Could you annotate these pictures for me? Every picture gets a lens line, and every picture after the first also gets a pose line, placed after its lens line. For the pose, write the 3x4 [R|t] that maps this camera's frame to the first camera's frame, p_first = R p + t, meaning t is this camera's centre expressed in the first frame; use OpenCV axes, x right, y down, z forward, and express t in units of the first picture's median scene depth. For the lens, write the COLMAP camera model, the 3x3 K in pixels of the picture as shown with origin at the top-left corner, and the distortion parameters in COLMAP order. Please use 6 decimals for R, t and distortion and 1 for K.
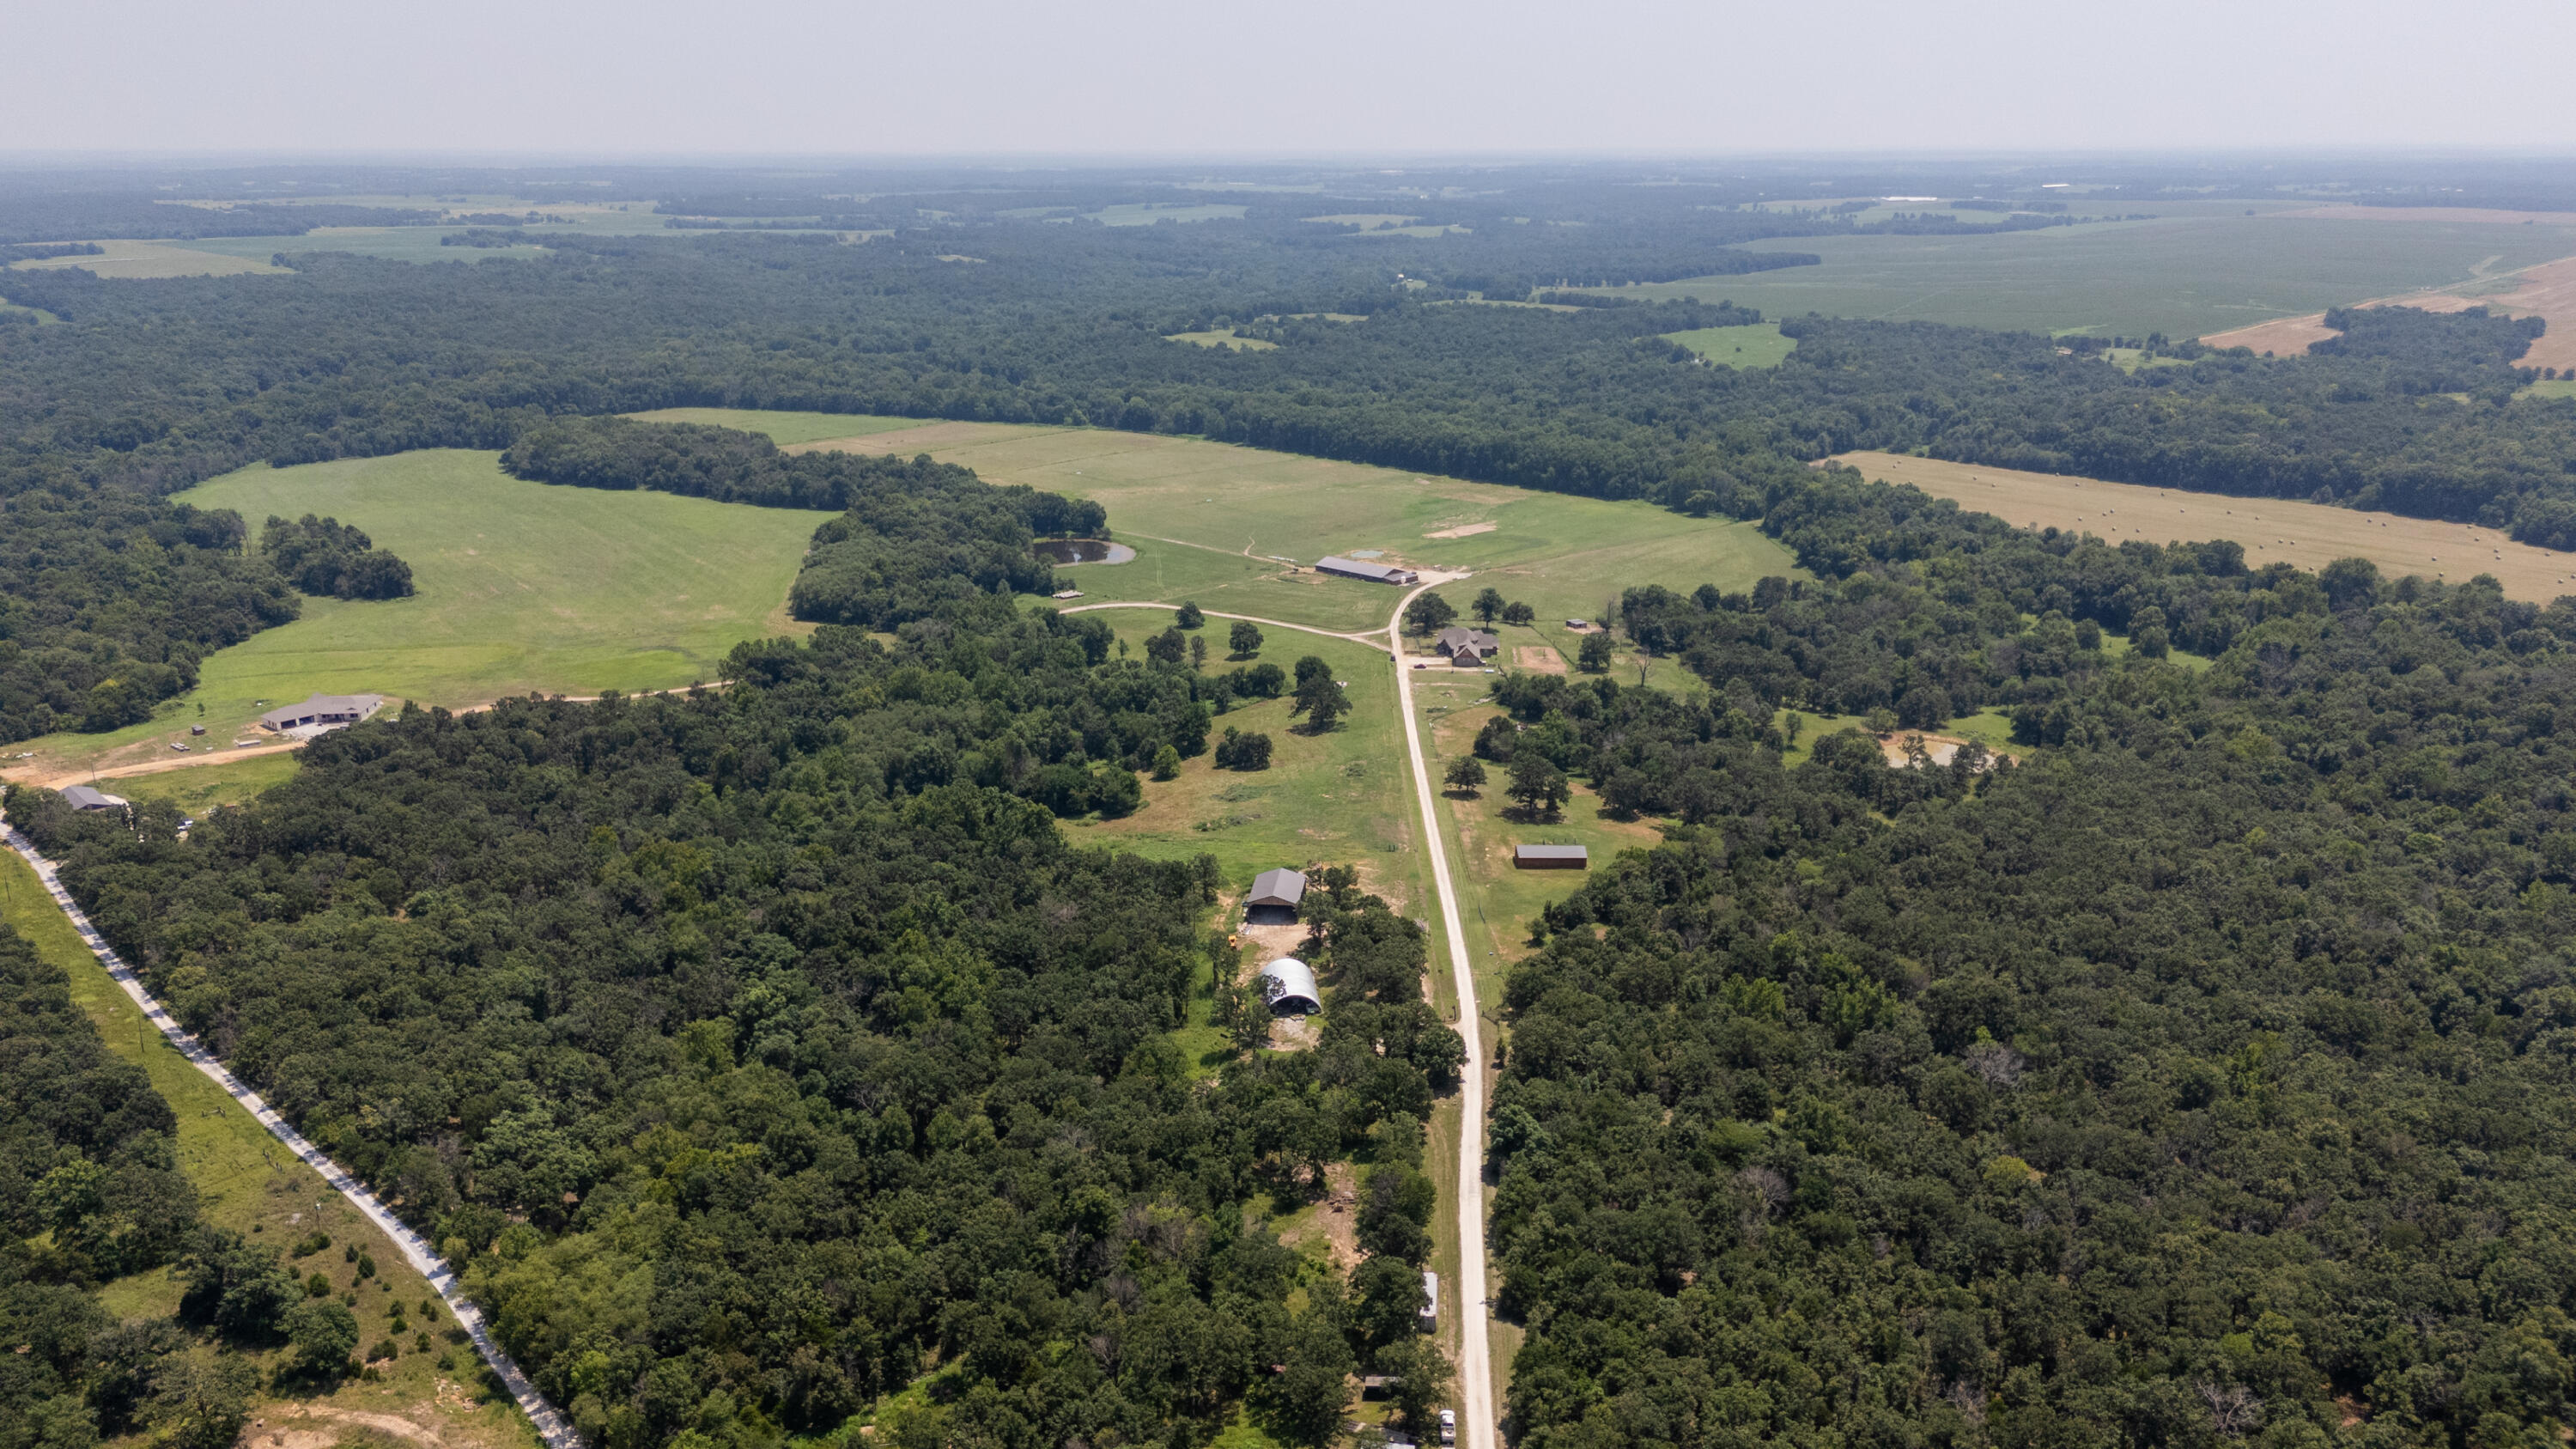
lens RADIAL K [[1889.5, 0, 1288.8], [0, 1889.5, 737.6], [0, 0, 1]] dist [0.077921, -0.080862]
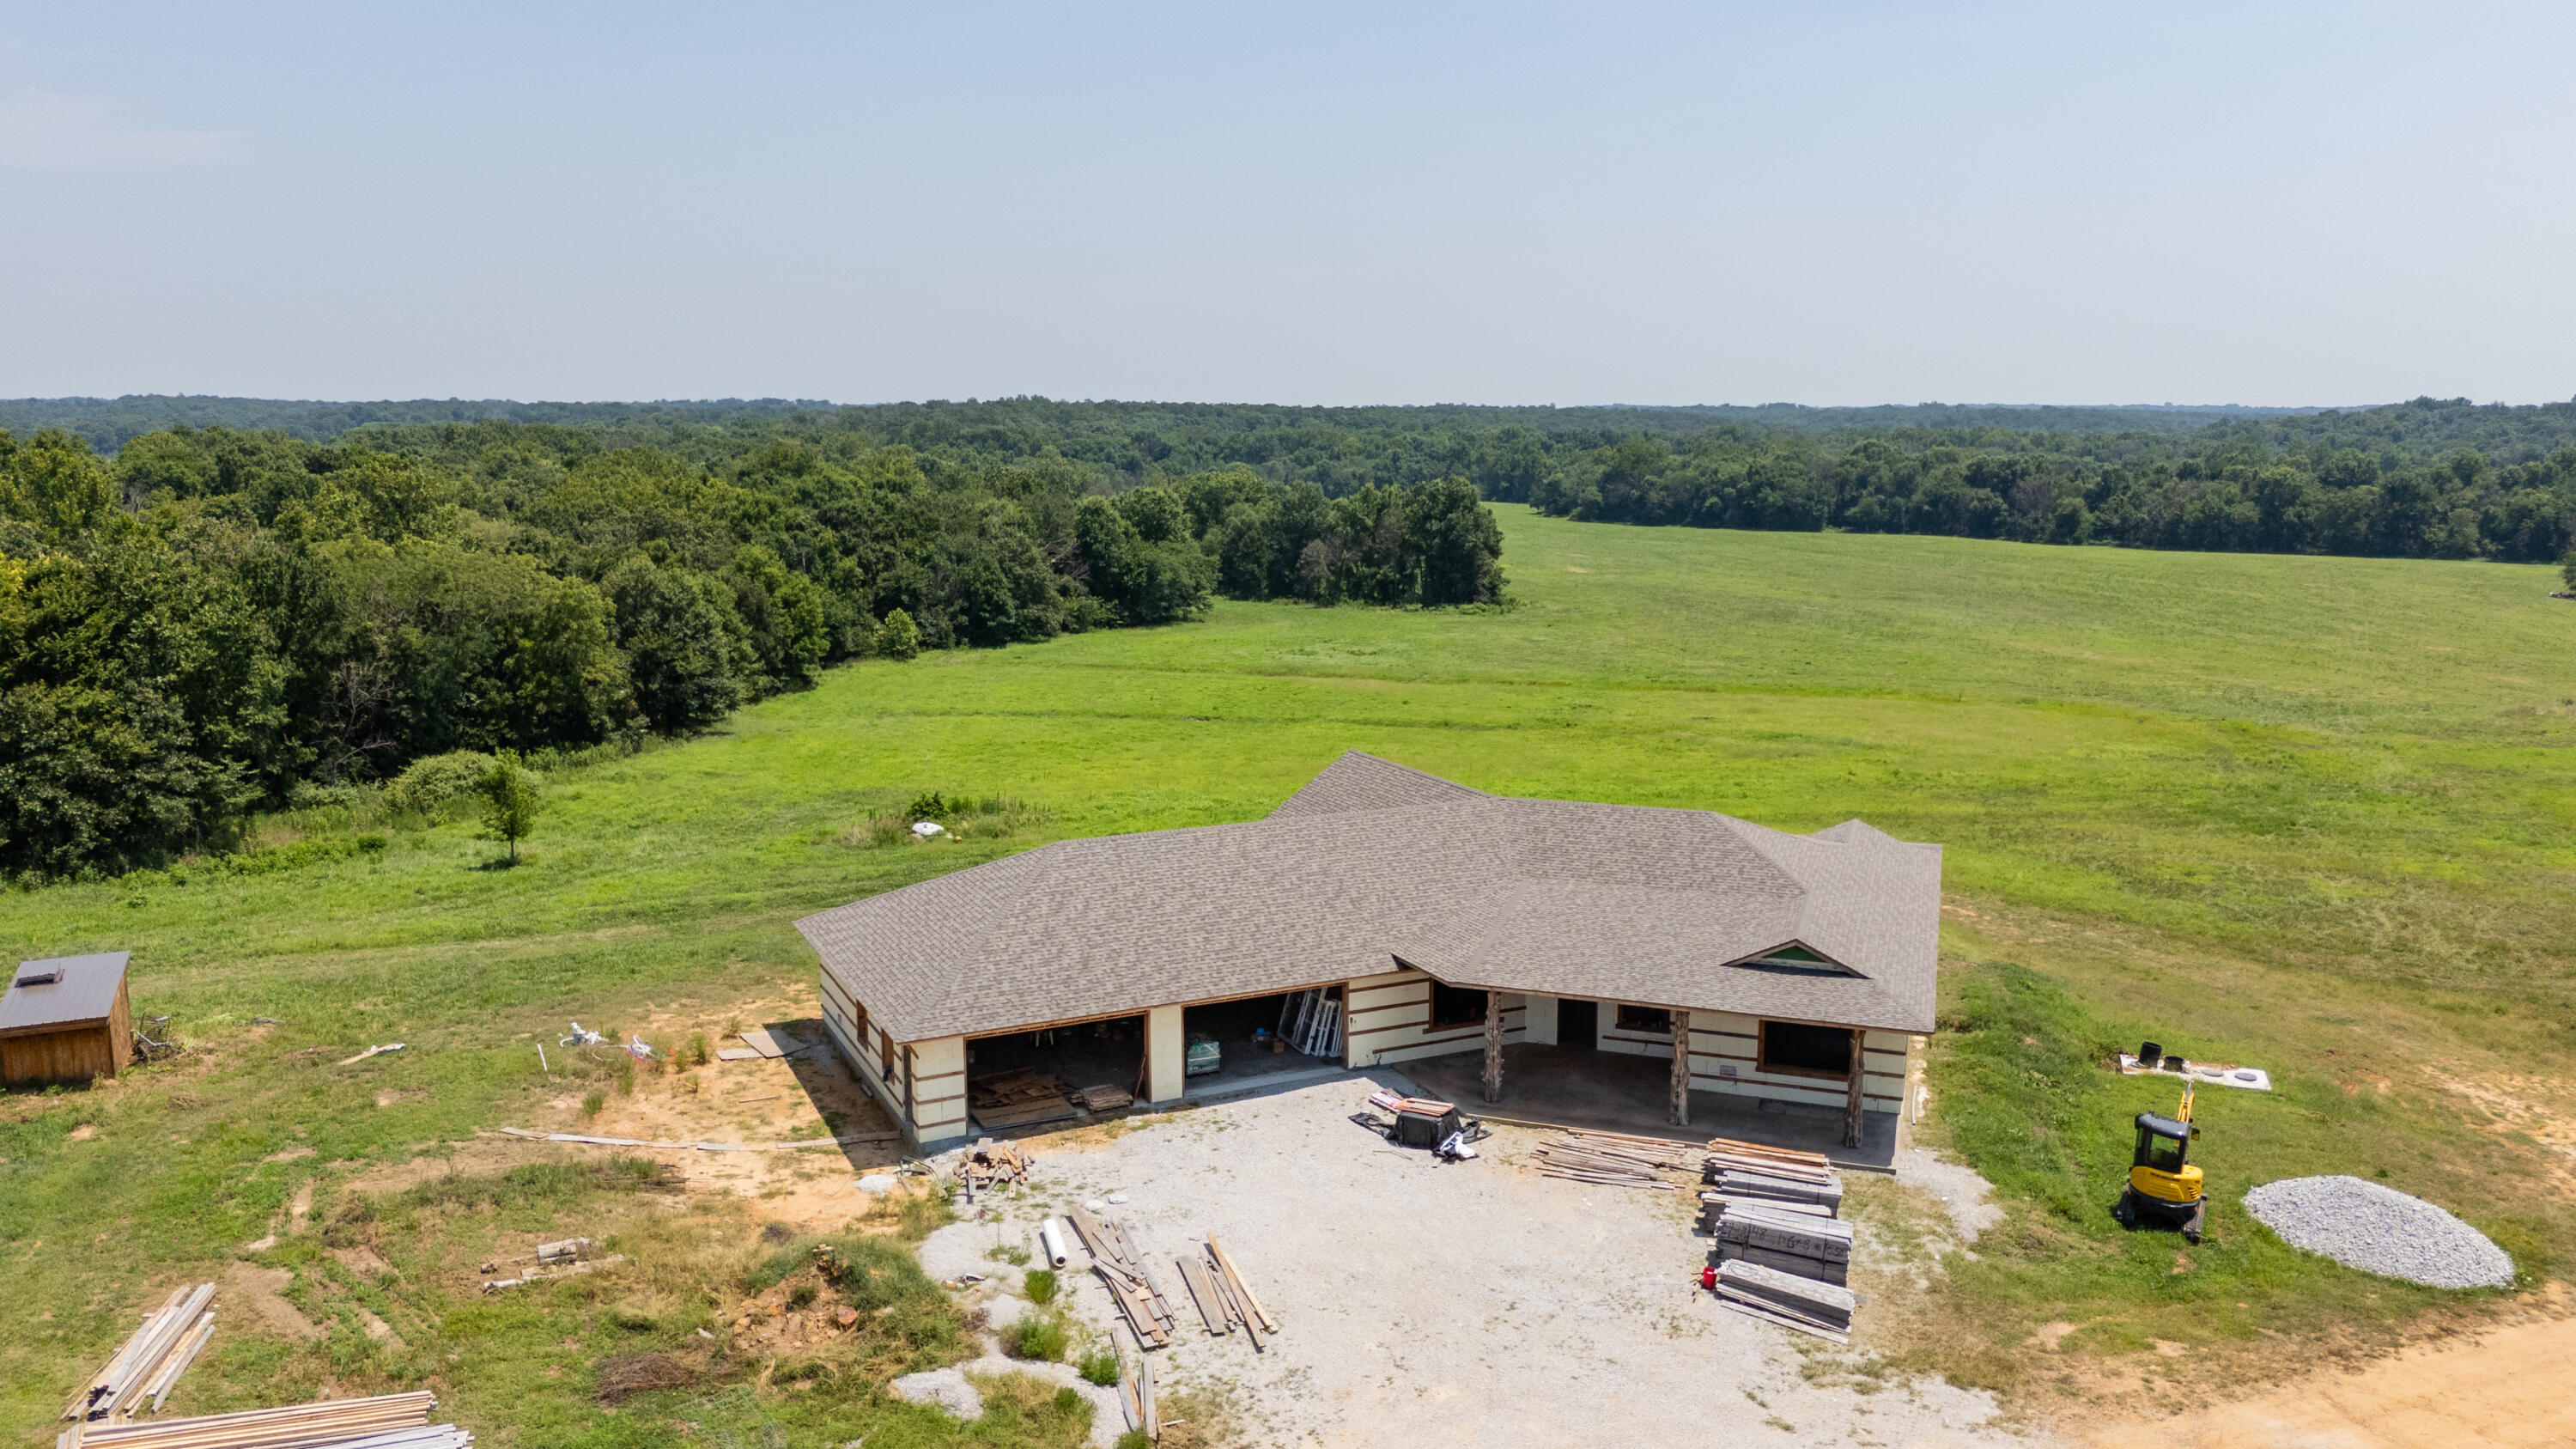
lens RADIAL K [[1889.5, 0, 1299.8], [0, 1889.5, 730.3], [0, 0, 1]] dist [0.077921, -0.080862]
pose [[0.914496, 0.071427, -0.398240, -0.354131], [-0.127279, 0.985108, -0.115592, -0.009557], [0.384053, 0.156396, 0.909969, 0.682507]]
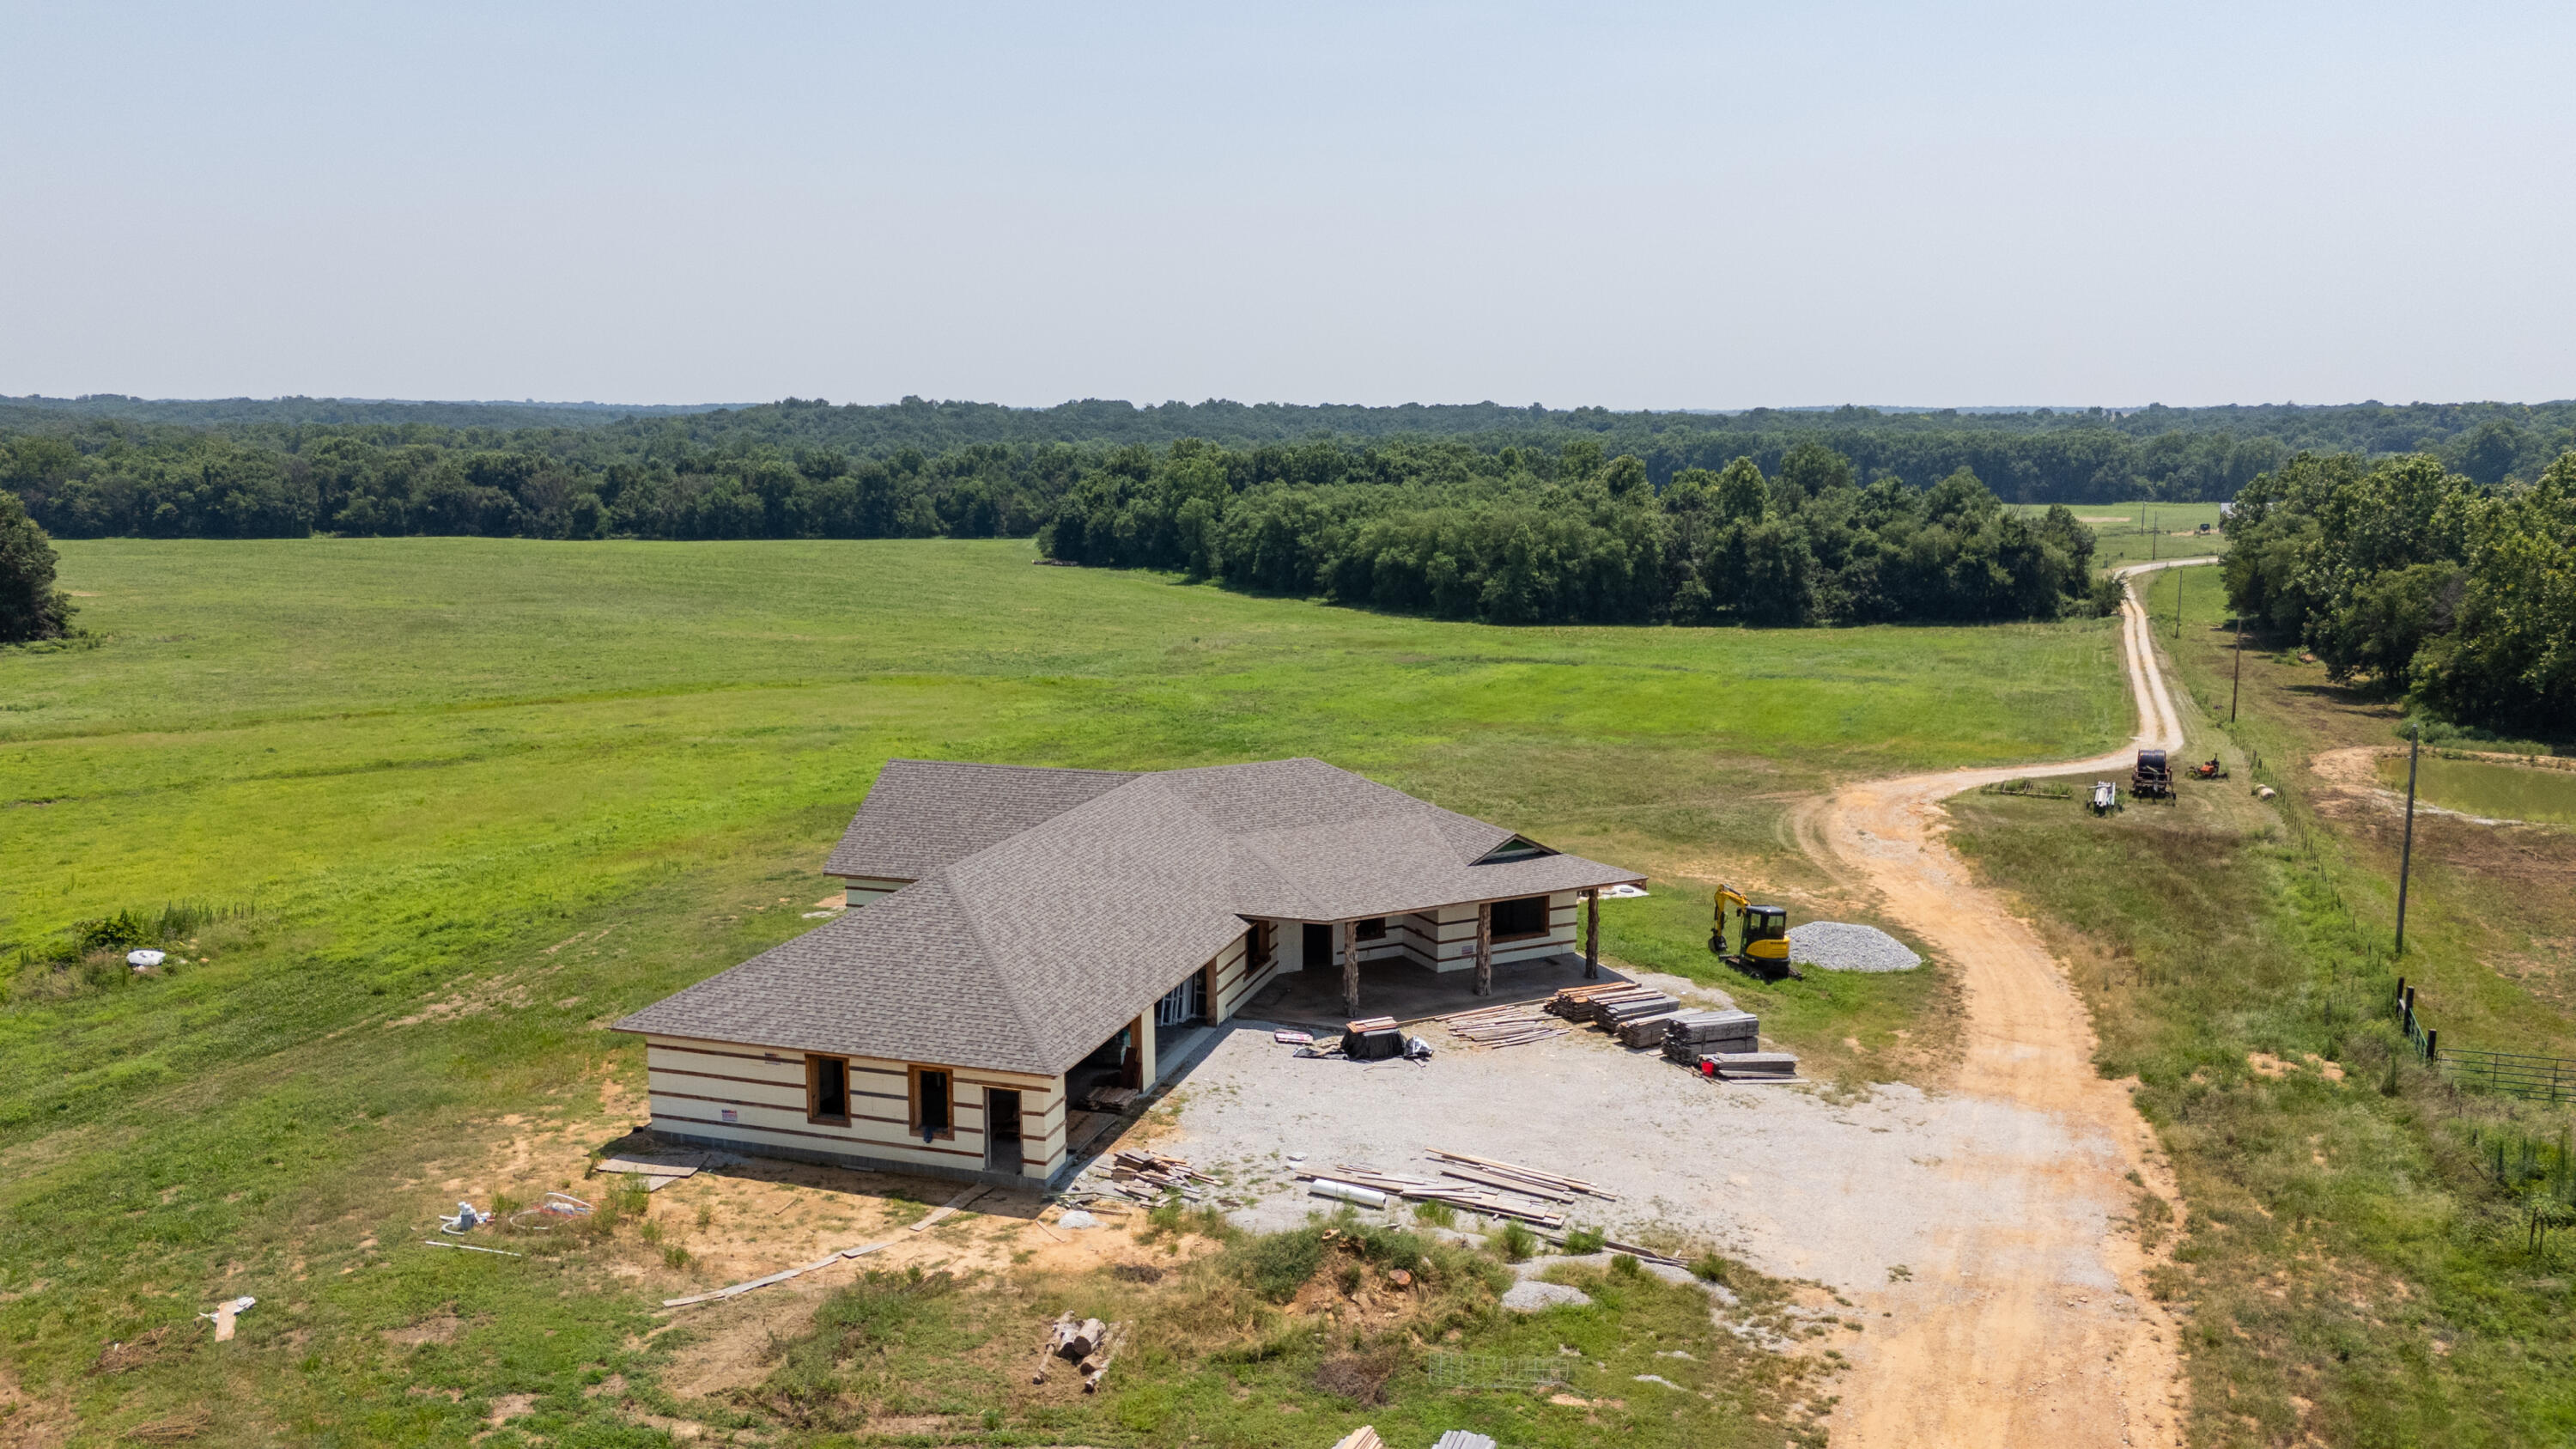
lens RADIAL K [[1889.5, 0, 1291.2], [0, 1889.5, 728.3], [0, 0, 1]] dist [0.077921, -0.080862]
pose [[0.926039, -0.058499, 0.372866, -0.397151], [0.111189, 0.986357, -0.121395, -0.008014], [-0.360677, 0.153875, 0.919910, 0.676955]]
